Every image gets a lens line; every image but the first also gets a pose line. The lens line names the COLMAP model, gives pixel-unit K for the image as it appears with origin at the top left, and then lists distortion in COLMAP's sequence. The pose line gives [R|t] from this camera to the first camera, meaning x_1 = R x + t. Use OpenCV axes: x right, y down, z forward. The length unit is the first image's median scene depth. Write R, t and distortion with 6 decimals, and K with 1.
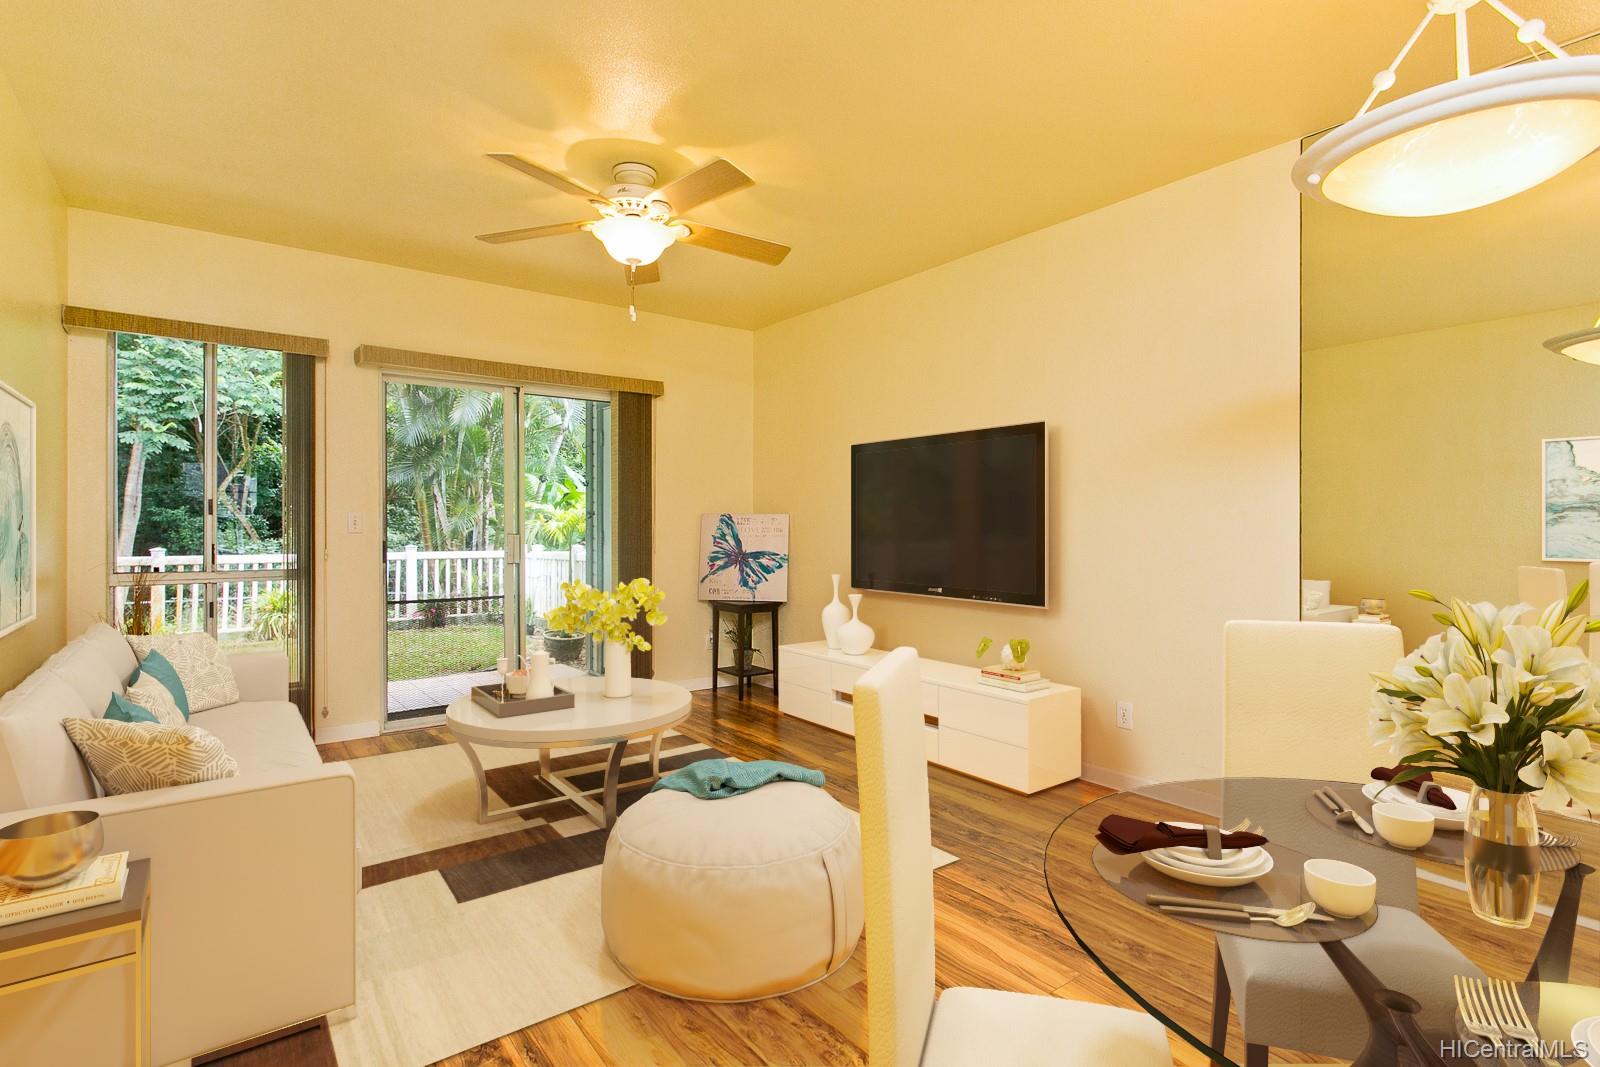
lens RADIAL K [[772.4, 0, 801.4], [0, 772.4, 538.2], [0, 0, 1]] dist [0.018262, 0.000588]
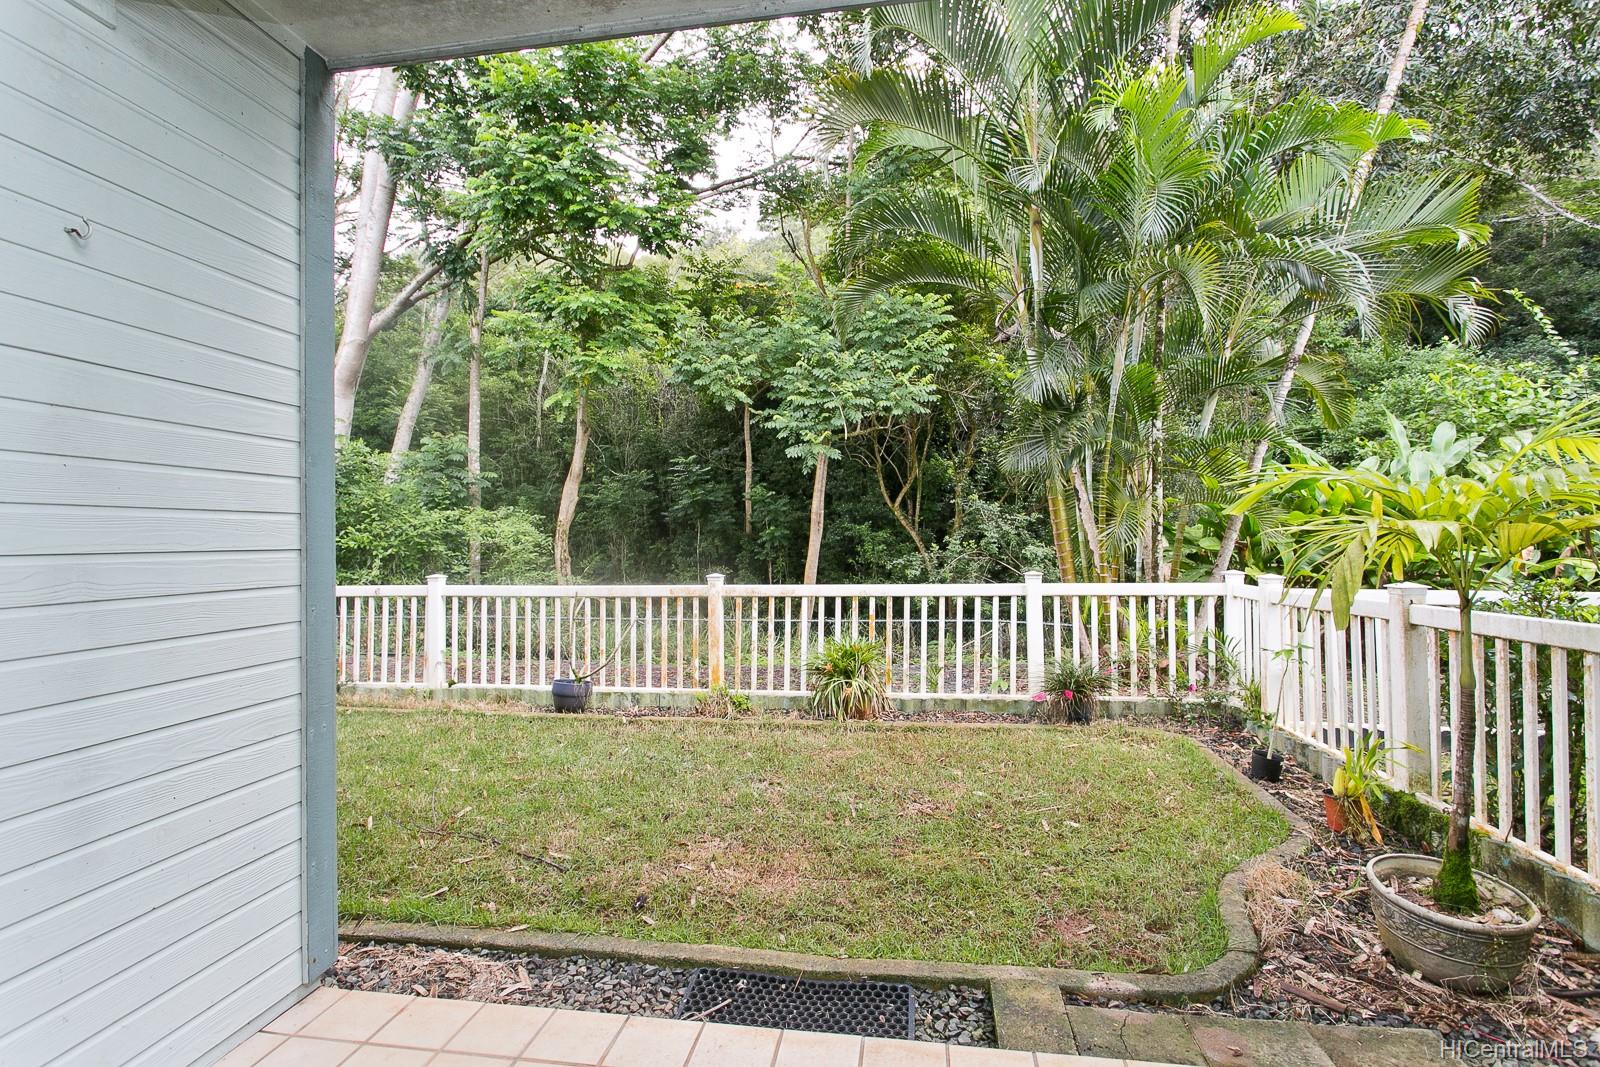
lens RADIAL K [[790.6, 0, 800.0], [0, 790.6, 533.5], [0, 0, 1]] dist [-0.017651, -0.000206]
pose [[0.698779, -0.015927, -0.715161, -0.372447], [0.002914, 0.999807, -0.019419, -0.016478], [0.715332, 0.011486, 0.698690, 0.852652]]
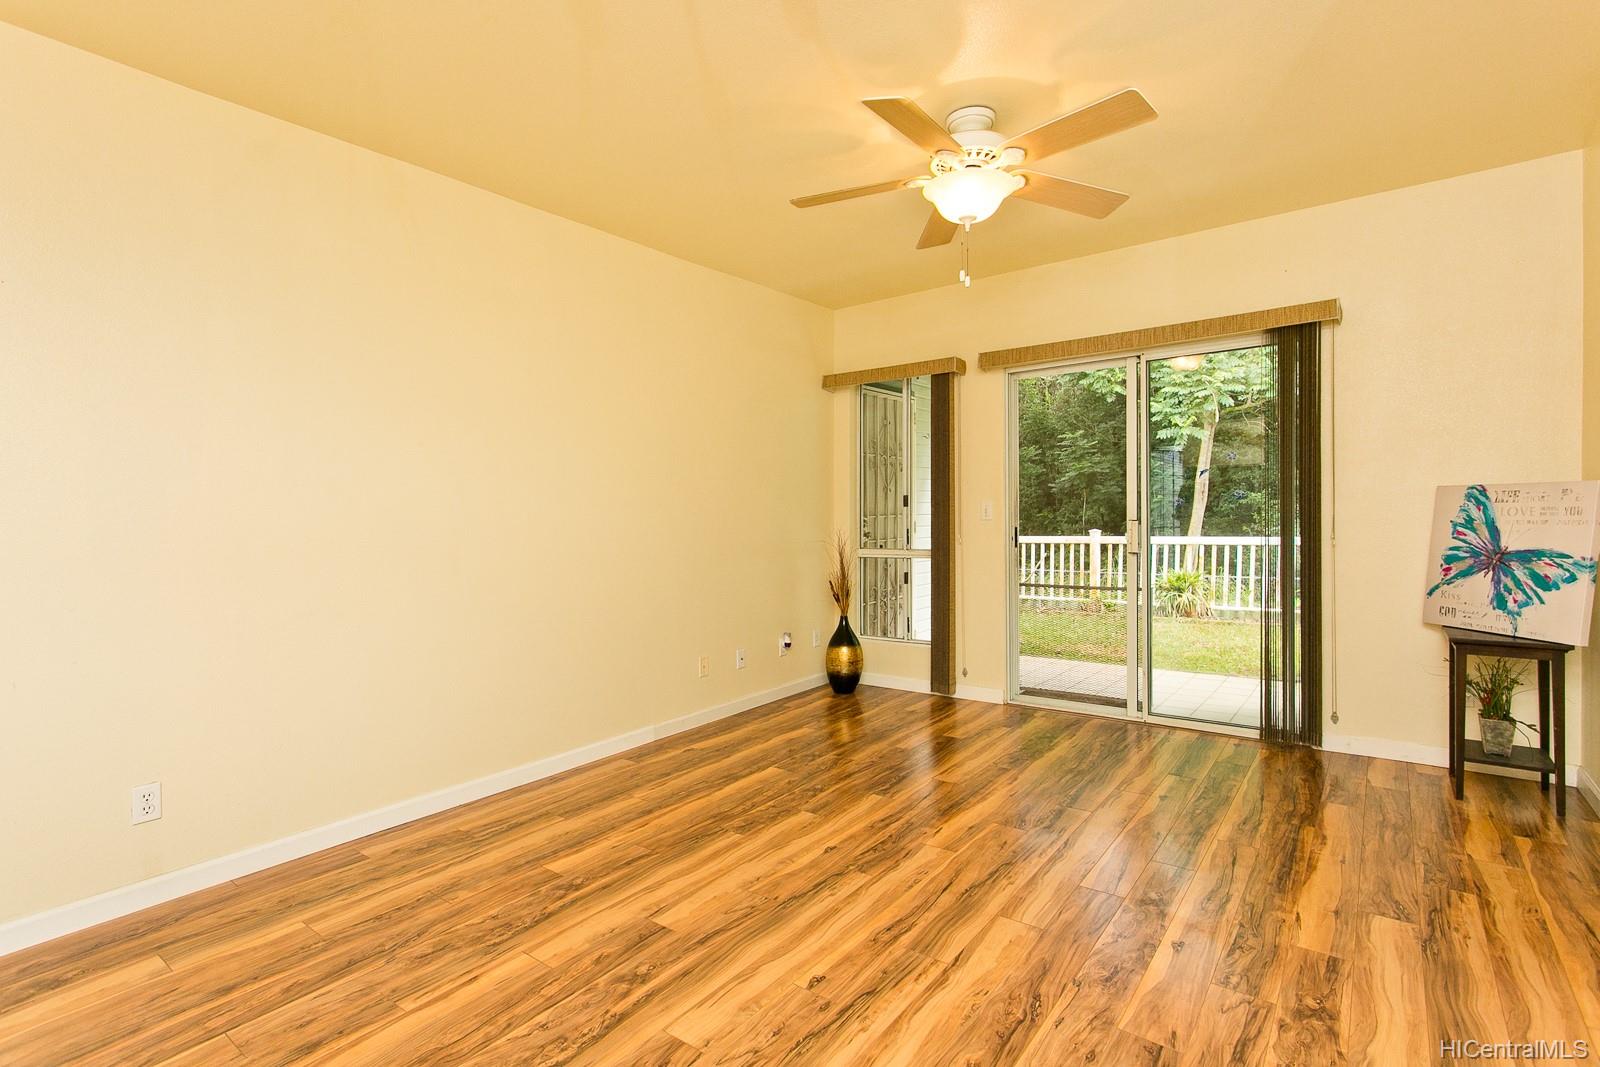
lens RADIAL K [[786.0, 0, 776.2], [0, 786.0, 524.3], [0, 0, 1]] dist [0.011376, -0.000710]
pose [[0.268159, 0.004497, -0.963364, 0.350649], [0.003608, 0.999977, 0.005672, -0.006468], [0.963368, -0.004996, 0.268137, 0.314855]]
